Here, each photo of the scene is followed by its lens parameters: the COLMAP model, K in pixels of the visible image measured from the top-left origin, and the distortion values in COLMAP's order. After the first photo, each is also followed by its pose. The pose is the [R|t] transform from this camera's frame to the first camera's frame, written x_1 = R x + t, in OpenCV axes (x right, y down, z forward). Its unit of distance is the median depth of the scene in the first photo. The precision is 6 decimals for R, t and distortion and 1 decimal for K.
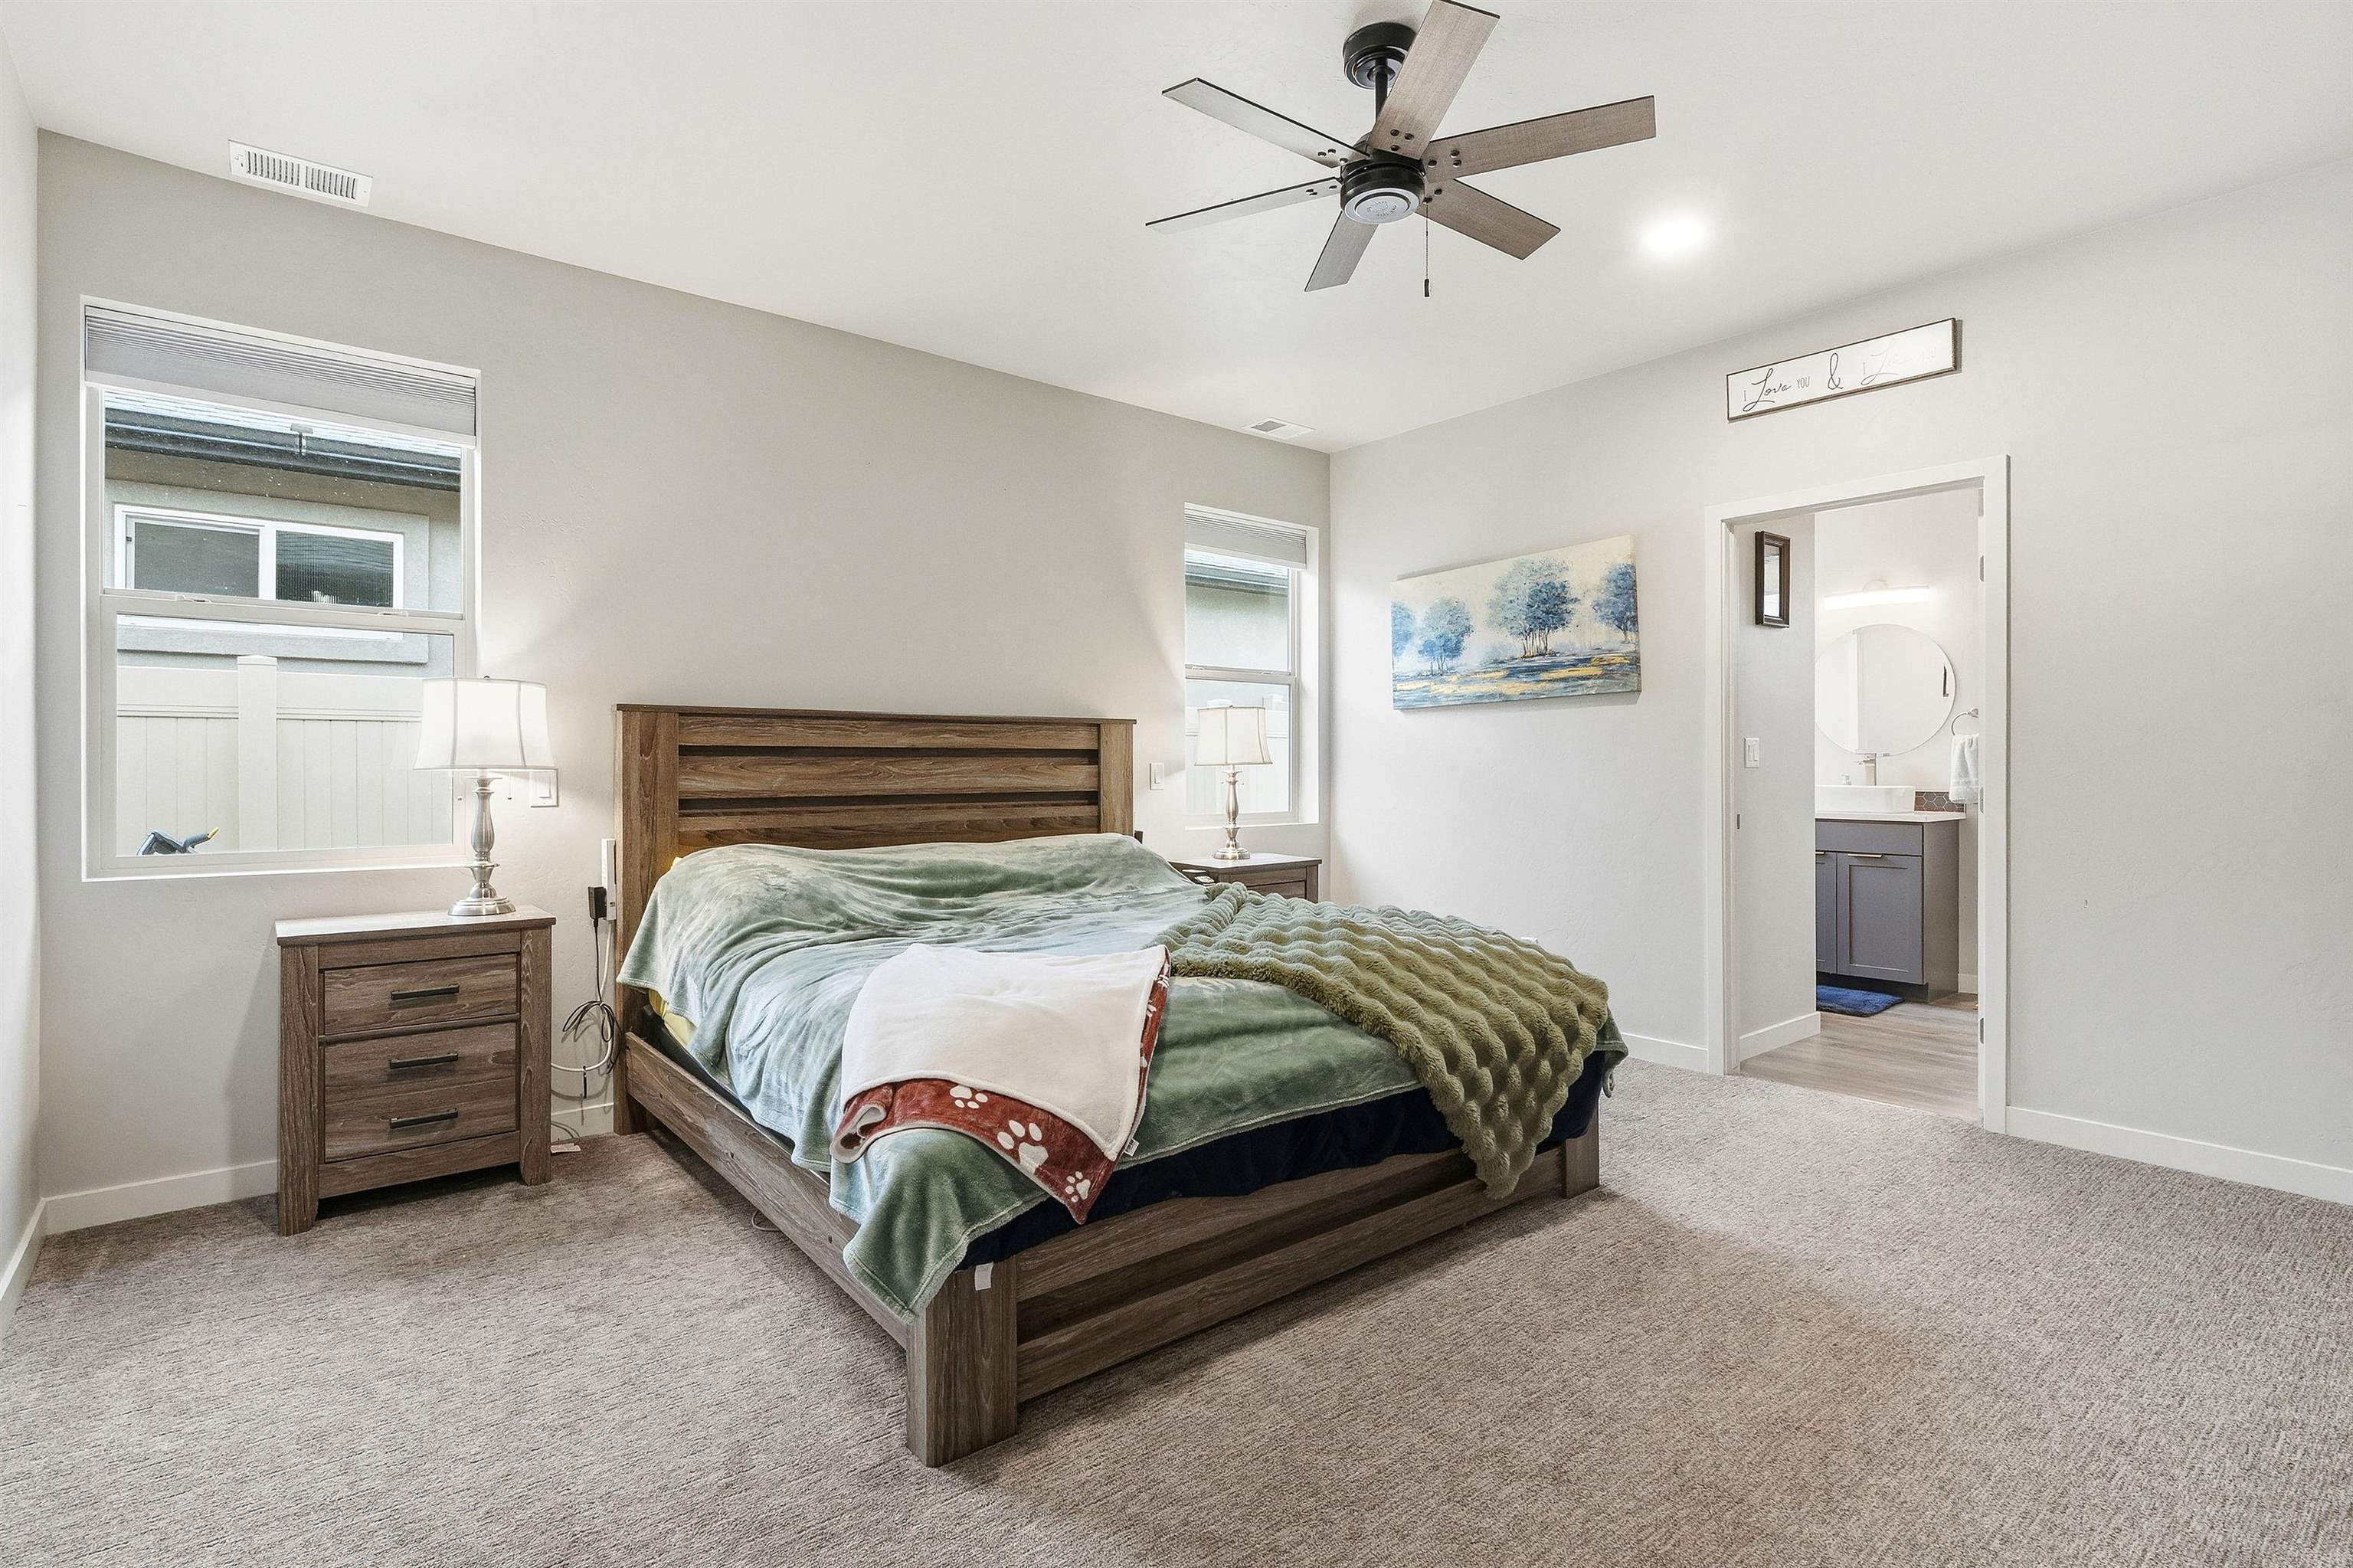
lens RADIAL K [[1137.2, 0, 1172.6], [0, 1137.2, 764.6], [0, 0, 1]] dist [0.006889, -0.007156]
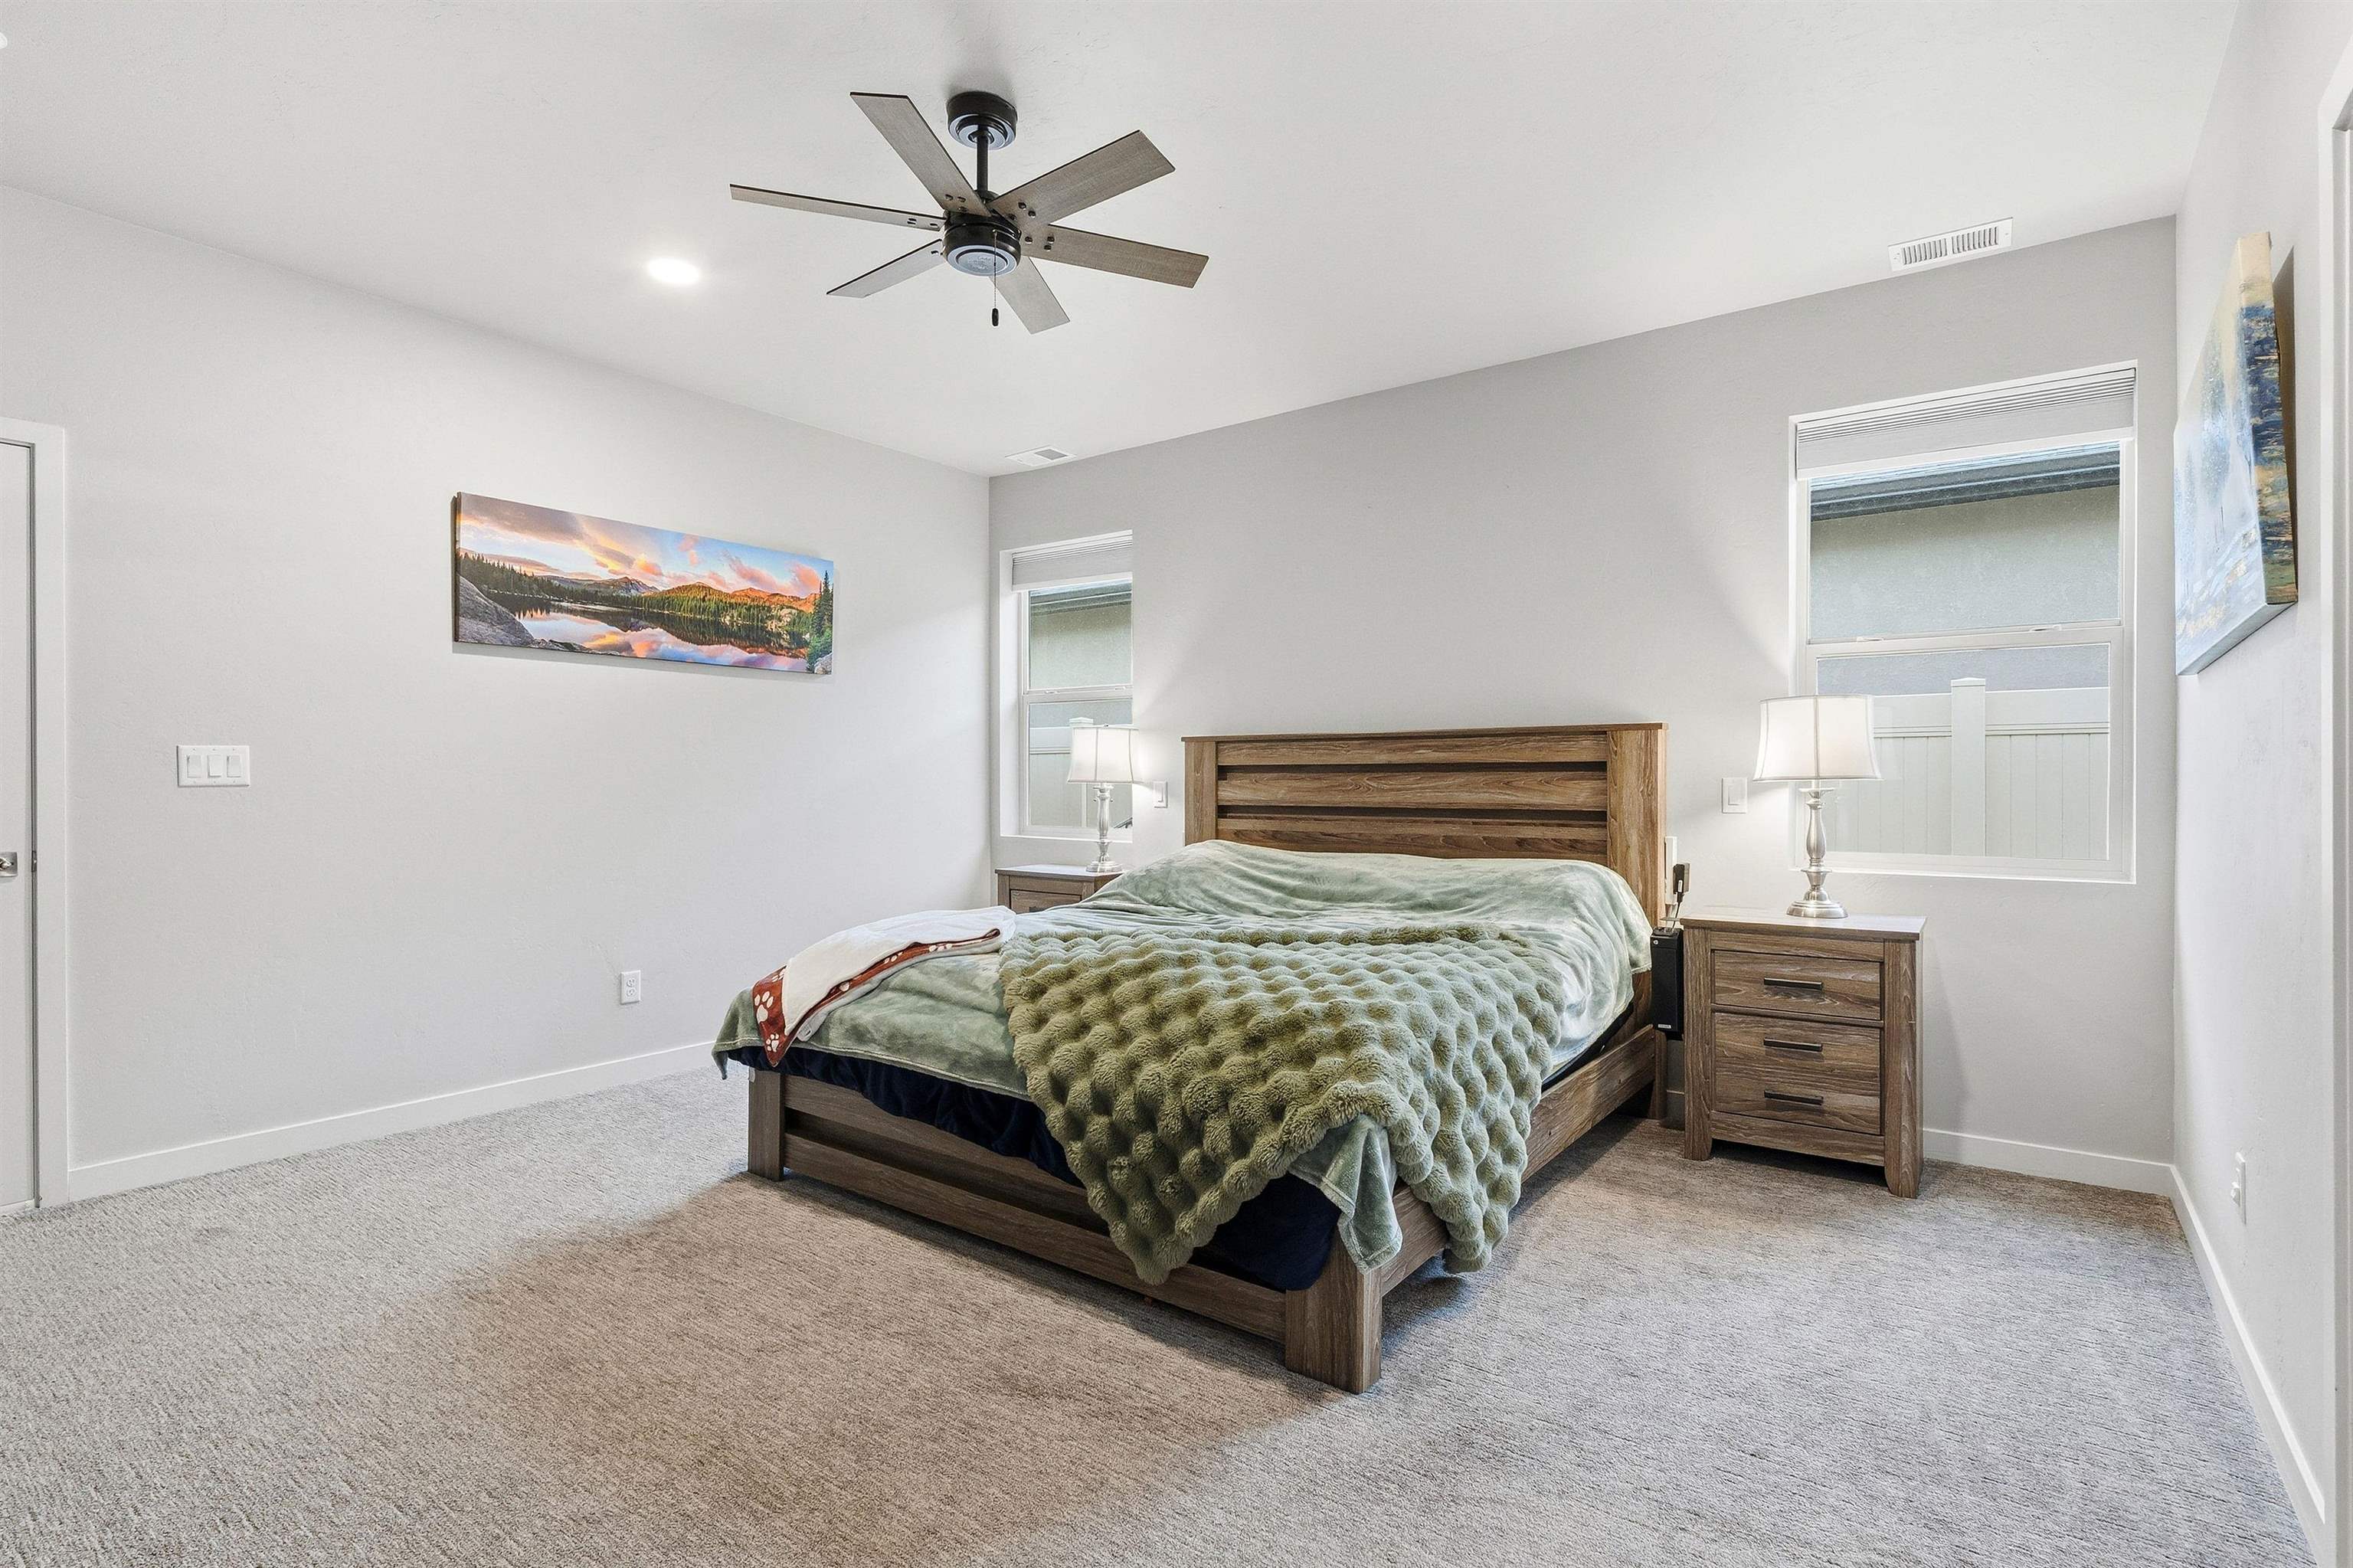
lens RADIAL K [[1137.2, 0, 1187.9], [0, 1137.2, 790.9], [0, 0, 1]] dist [0.006889, -0.007156]
pose [[0.243710, 0.012486, -0.969768, 0.828284], [0.001304, 0.999912, 0.013202, -0.003920], [0.969847, -0.004482, 0.243672, 0.600672]]
